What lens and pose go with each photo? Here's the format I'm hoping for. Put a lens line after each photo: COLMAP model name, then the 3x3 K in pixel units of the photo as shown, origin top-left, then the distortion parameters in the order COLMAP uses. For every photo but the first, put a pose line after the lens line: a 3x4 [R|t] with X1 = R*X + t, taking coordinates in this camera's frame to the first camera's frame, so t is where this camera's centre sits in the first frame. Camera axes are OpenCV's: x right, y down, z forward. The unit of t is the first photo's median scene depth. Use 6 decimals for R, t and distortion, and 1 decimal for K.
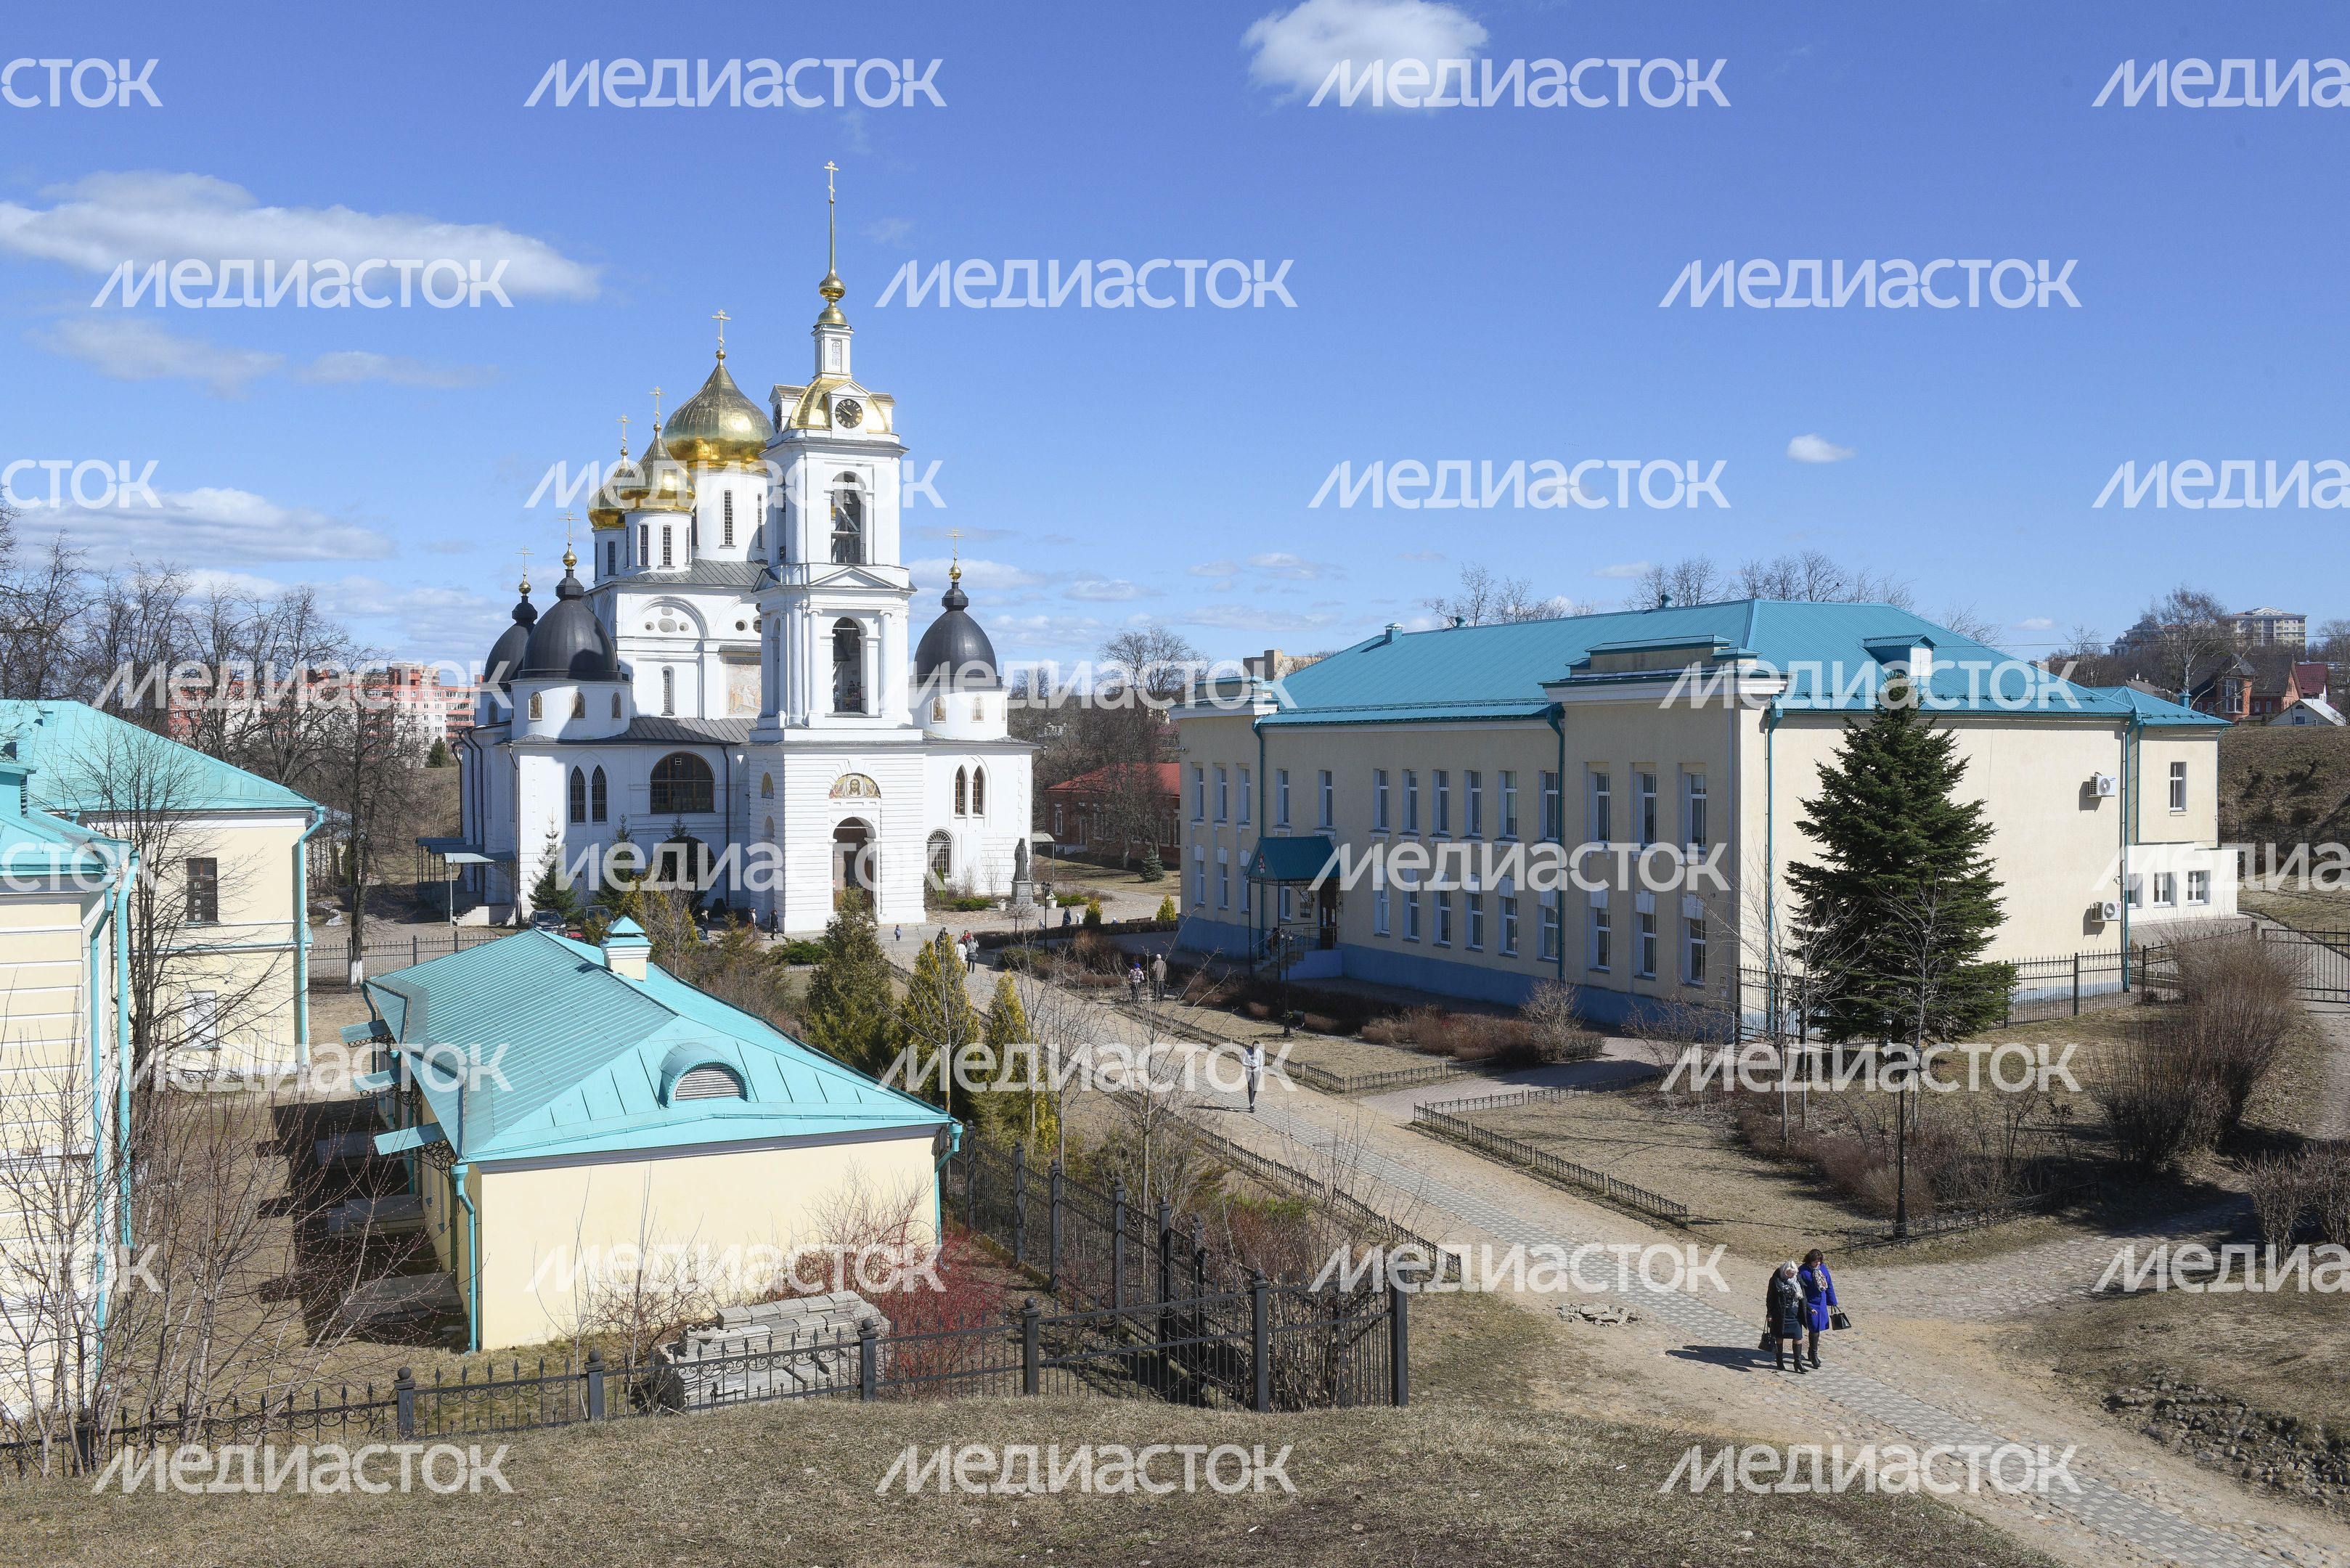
lens RADIAL K [[2004.2, 0, 1171.2], [0, 2004.2, 785.7], [0, 0, 1]] dist [-0.001897, -0.010076]
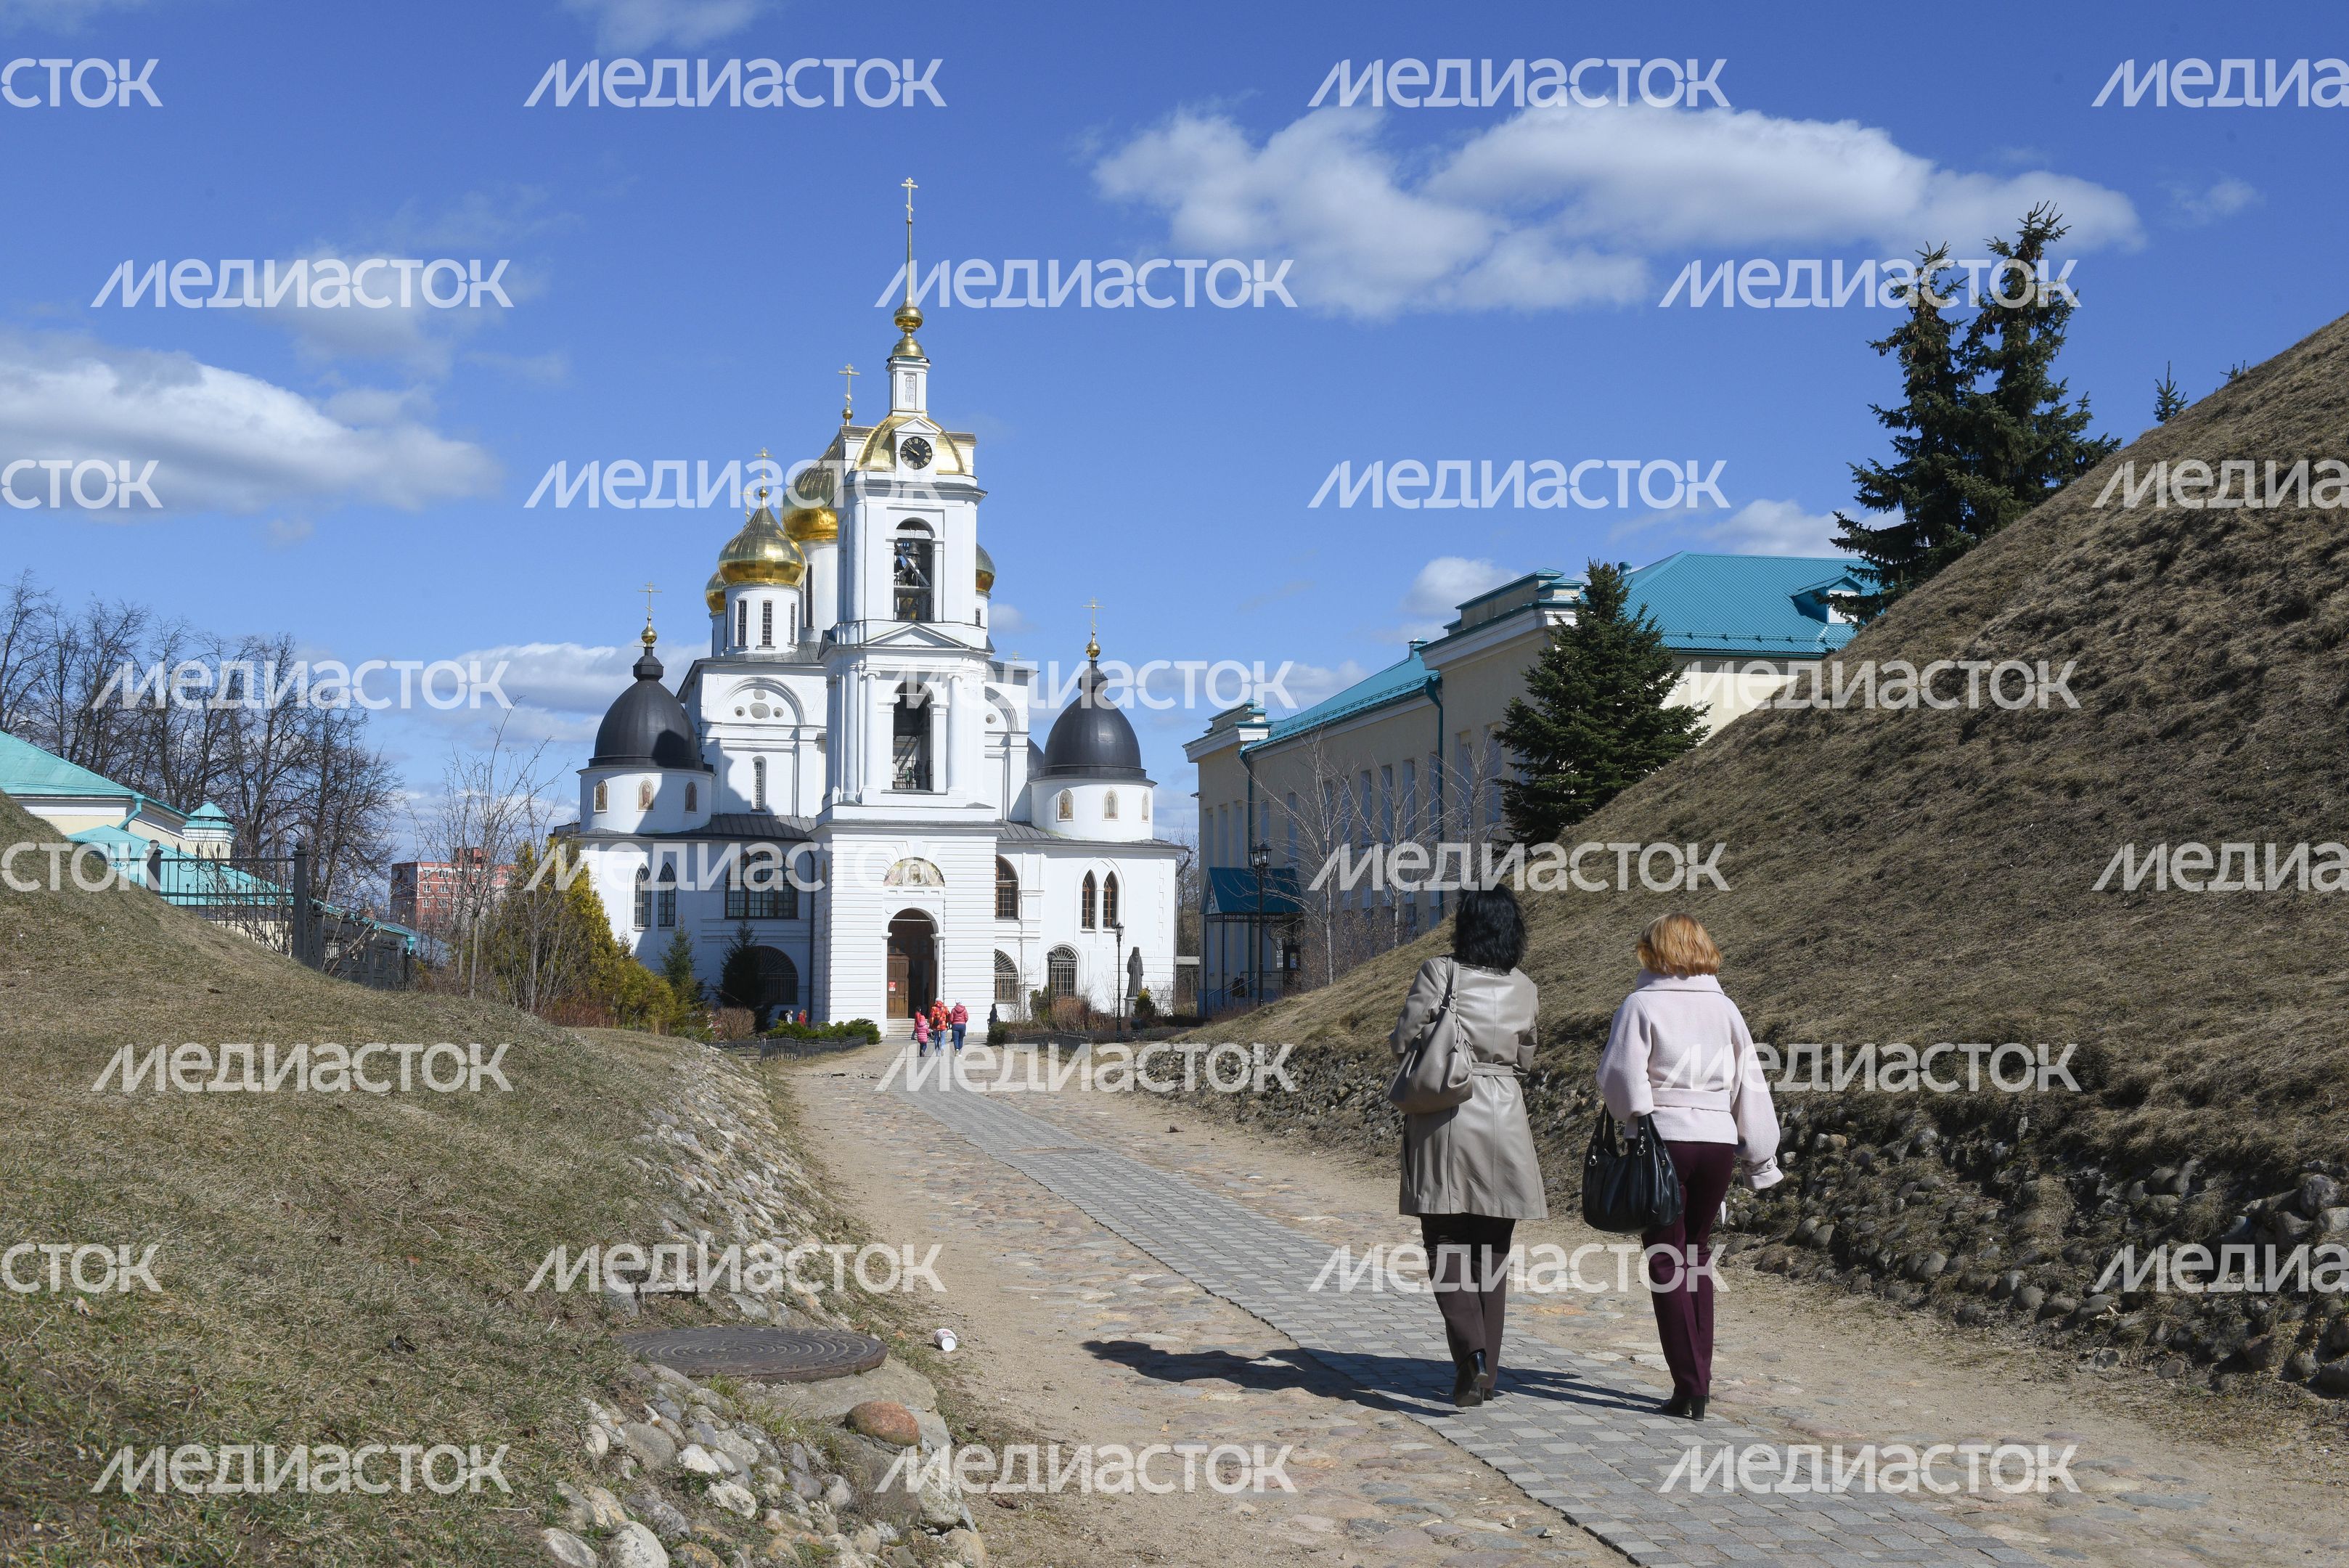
lens RADIAL K [[2554.1, 0, 1174.5], [0, 2554.1, 784.0], [0, 0, 1]] dist [0.072452, -0.007138]
pose [[0.976425, -0.012849, -0.215473, 0.193796], [-0.008971, 0.994949, -0.099981, 0.072424], [0.215670, 0.099557, 0.971378, -0.060628]]
